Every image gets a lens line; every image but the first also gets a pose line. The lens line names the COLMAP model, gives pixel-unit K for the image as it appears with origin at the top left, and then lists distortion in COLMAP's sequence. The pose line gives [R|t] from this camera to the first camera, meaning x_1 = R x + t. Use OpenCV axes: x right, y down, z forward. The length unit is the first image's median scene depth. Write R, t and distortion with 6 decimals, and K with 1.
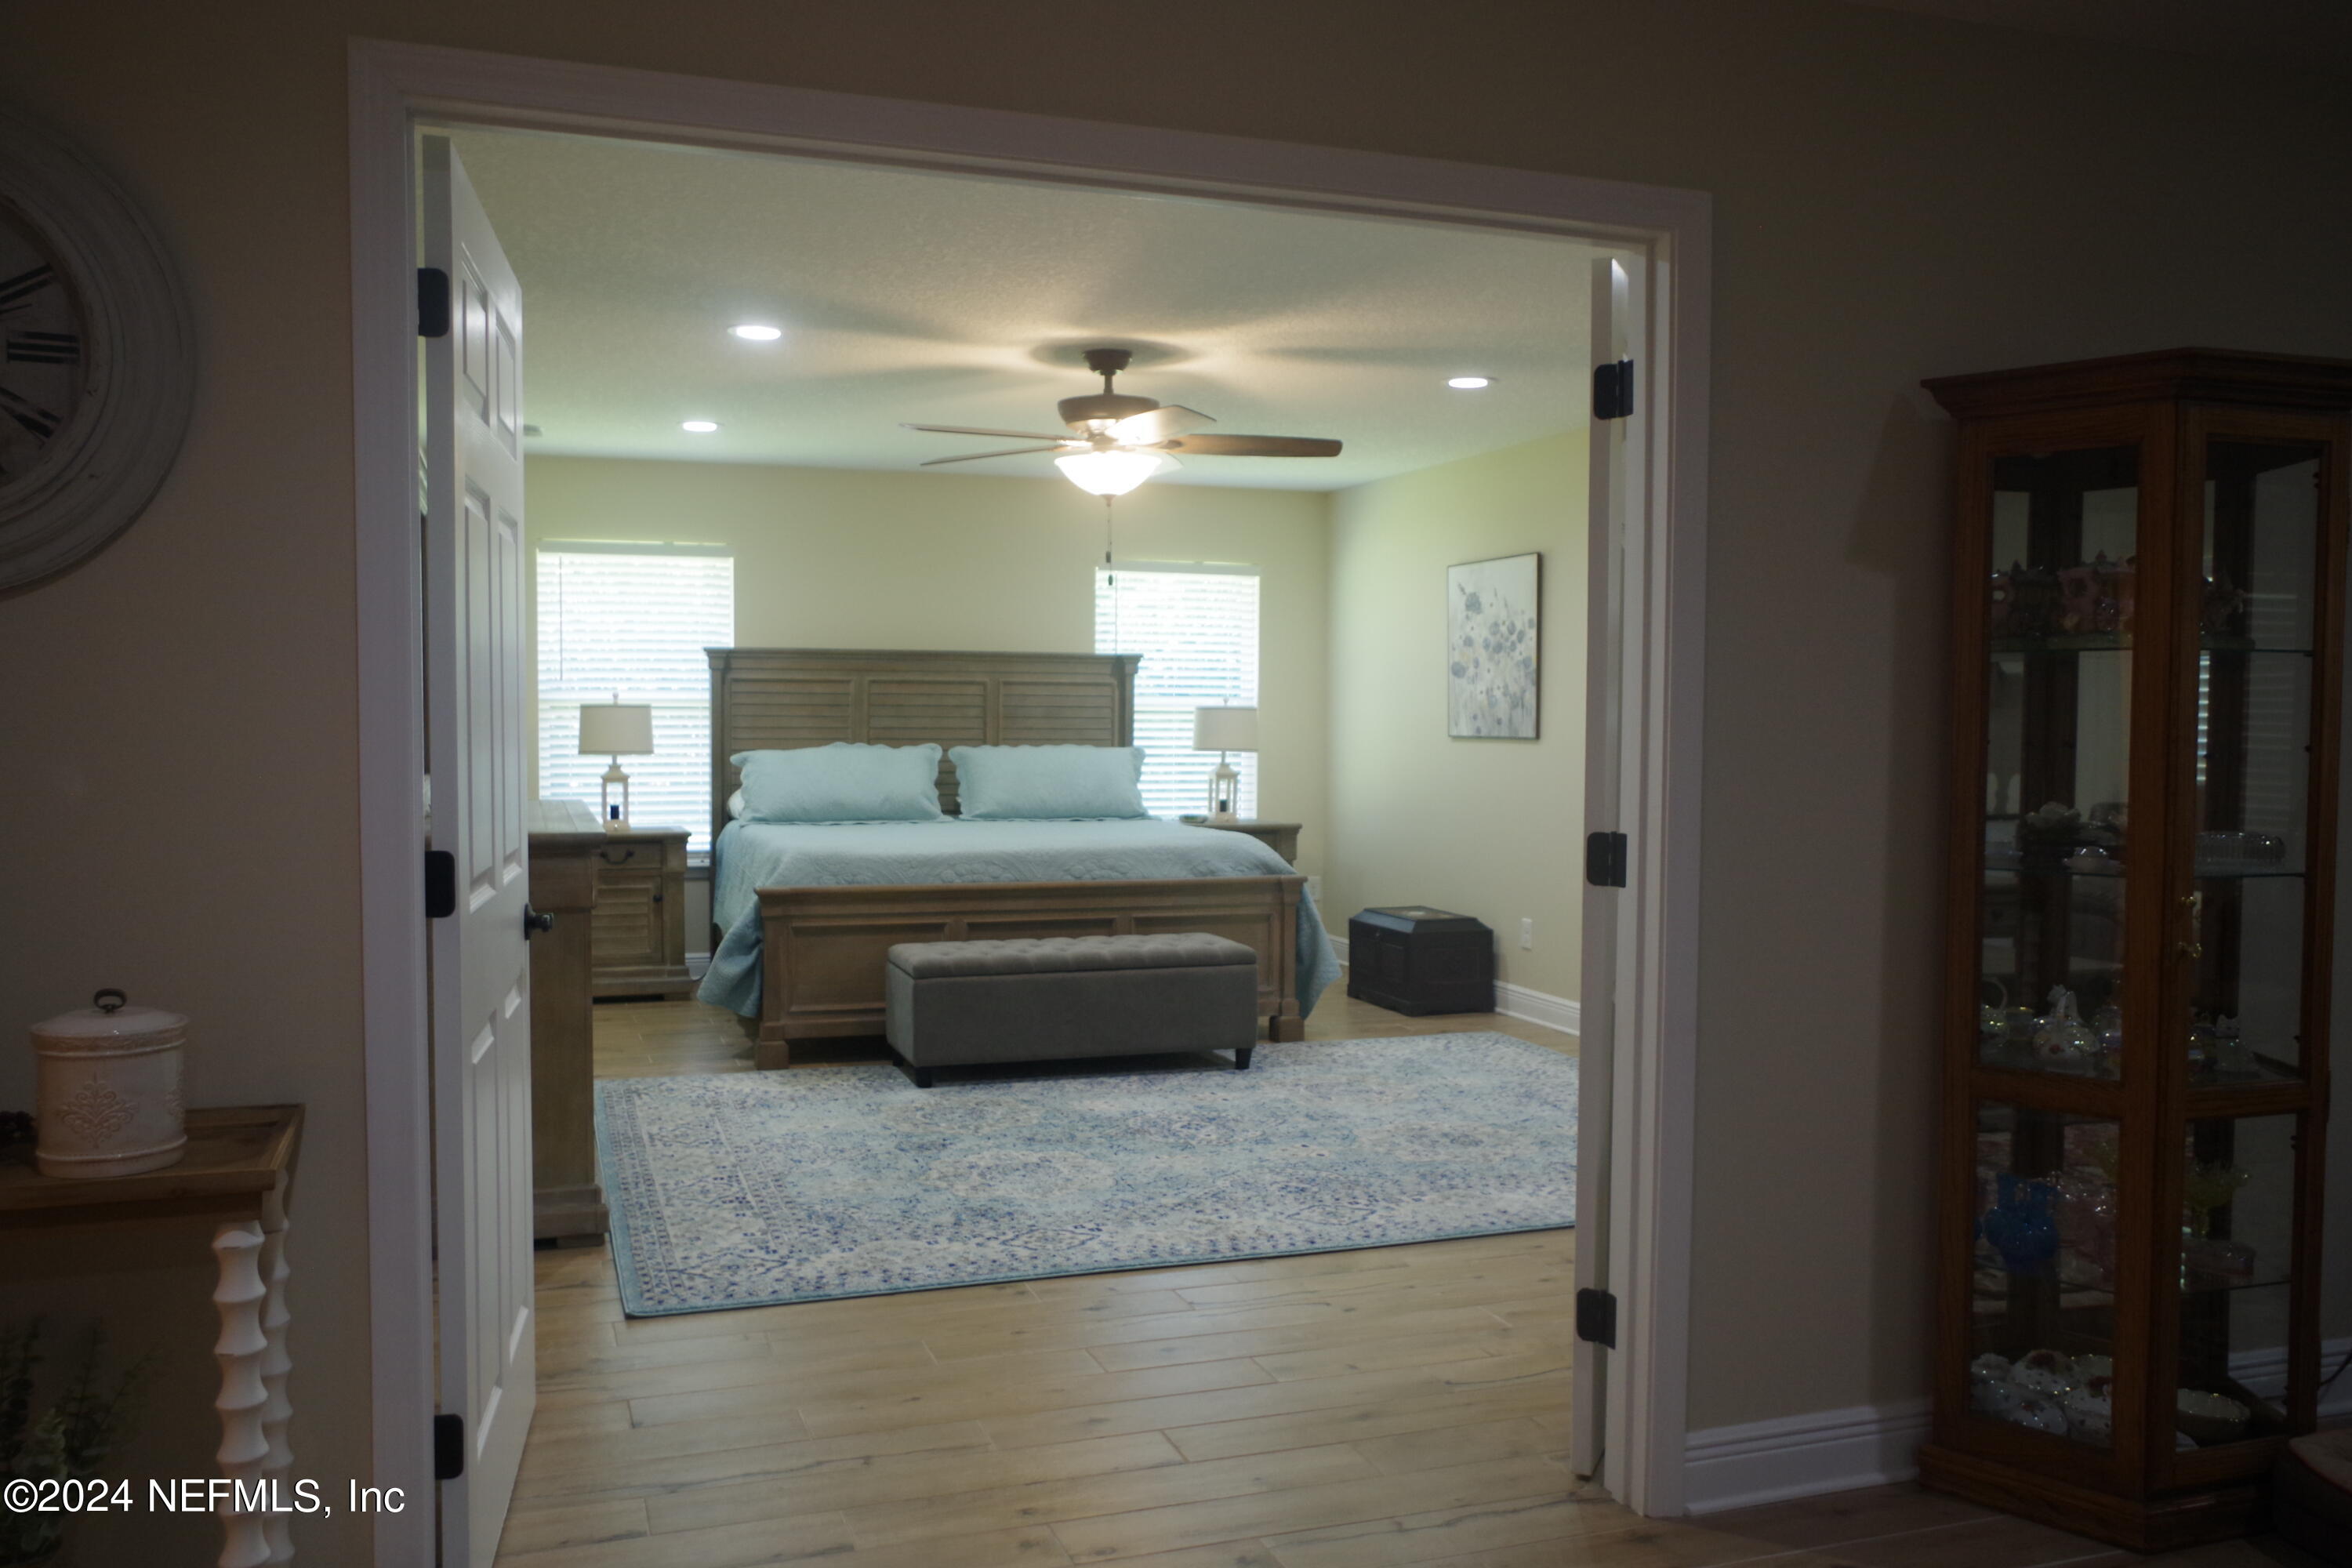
lens RADIAL K [[1882.2, 0, 1164.2], [0, 1882.2, 794.4], [0, 0, 1]] dist [-0.063543, 0.087175]
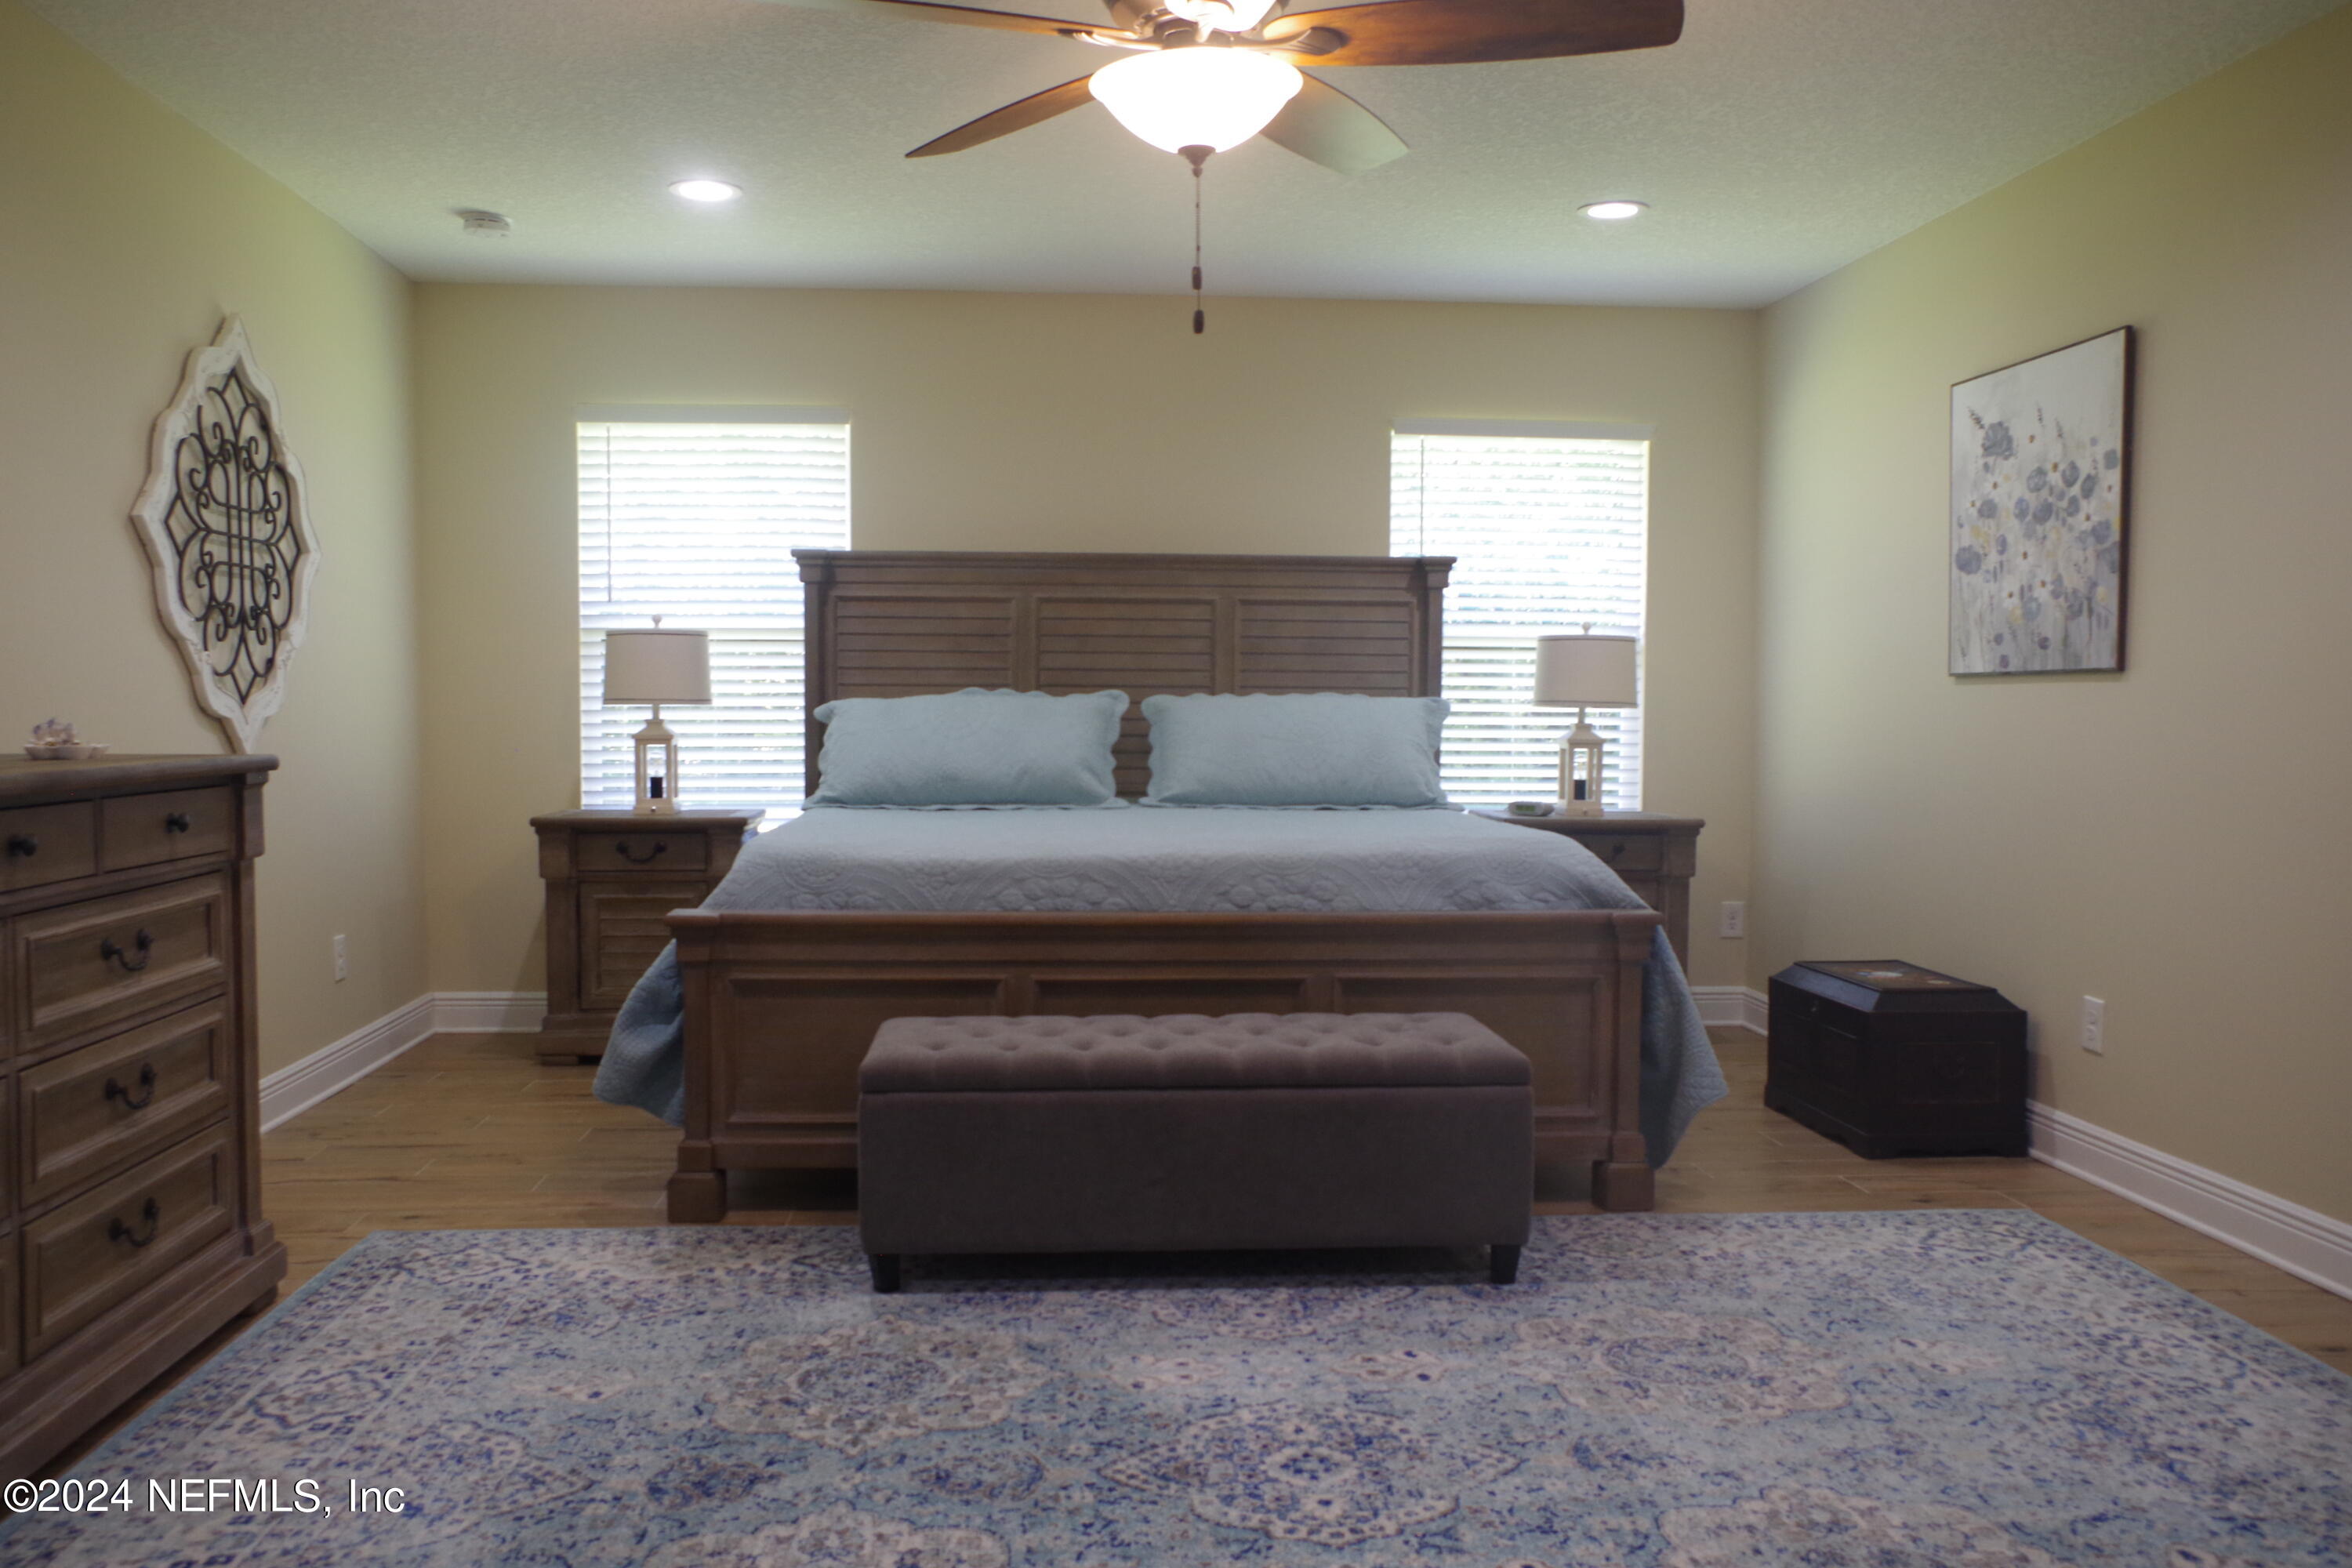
lens RADIAL K [[1867.1, 0, 1161.9], [0, 1867.1, 796.1], [0, 0, 1]] dist [-0.059867, 0.125190]
pose [[0.963963, 0.011996, -0.265765, 0.070546], [-0.010696, 0.999923, 0.006339, 0.006321], [0.265821, -0.003268, 0.964017, 0.387561]]
